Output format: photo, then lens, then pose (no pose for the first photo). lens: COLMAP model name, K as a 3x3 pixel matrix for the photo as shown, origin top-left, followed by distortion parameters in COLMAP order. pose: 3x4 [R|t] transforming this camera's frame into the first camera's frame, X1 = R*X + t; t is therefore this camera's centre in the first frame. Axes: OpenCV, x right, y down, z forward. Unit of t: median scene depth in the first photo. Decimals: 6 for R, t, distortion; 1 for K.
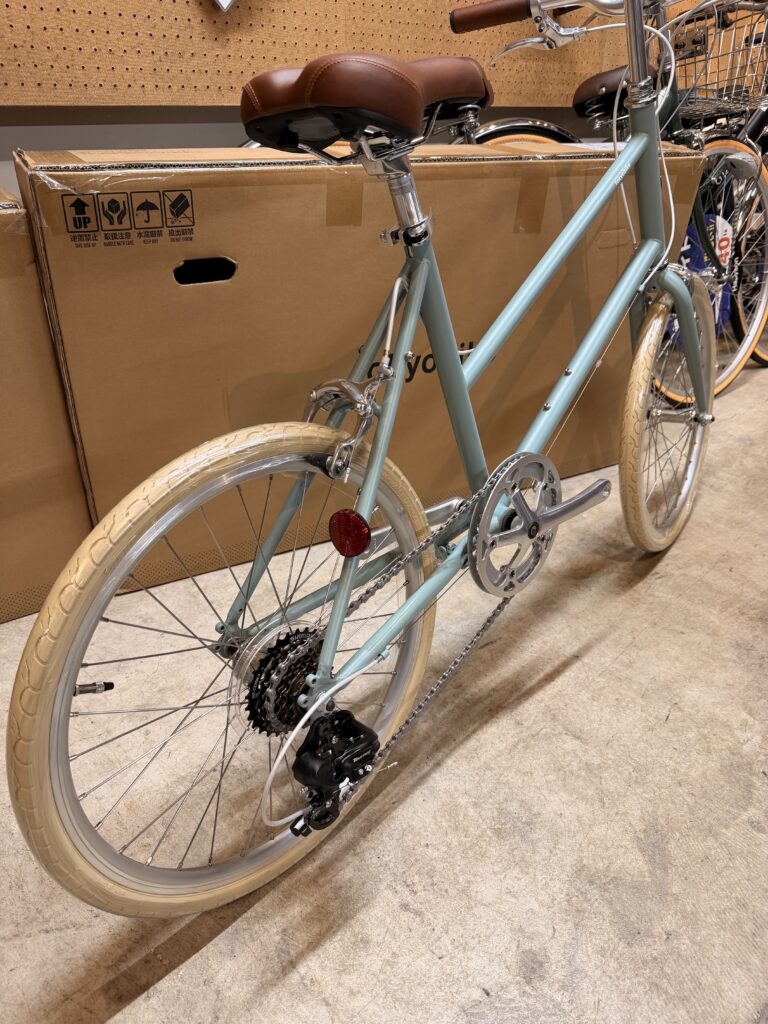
lens RADIAL K [[742.8, 0, 386.3], [0, 742.8, 512.2], [0, 0, 1]] dist [0.037650, -0.069256]
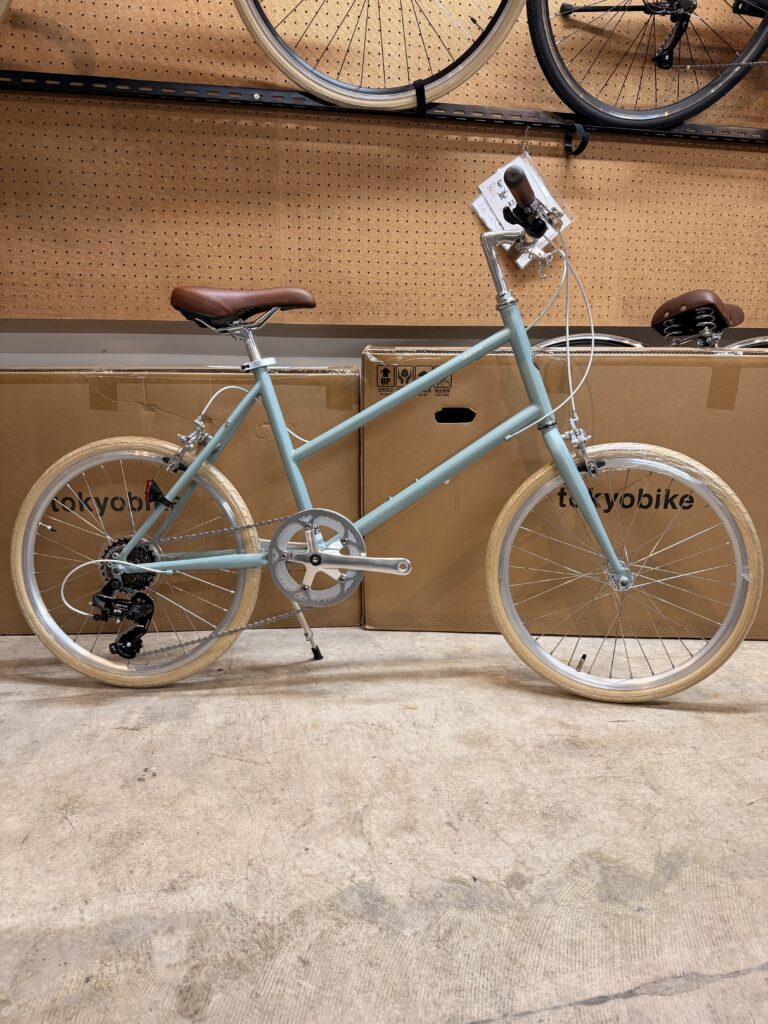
lens RADIAL K [[742.8, 0, 380.3], [0, 742.8, 510.2], [0, 0, 1]] dist [0.037650, -0.069256]
pose [[0.858180, 0.096893, -0.504121, 0.465236], [-0.242808, 0.941846, -0.232315, 0.285183], [0.452295, 0.321773, 0.831800, -0.319685]]
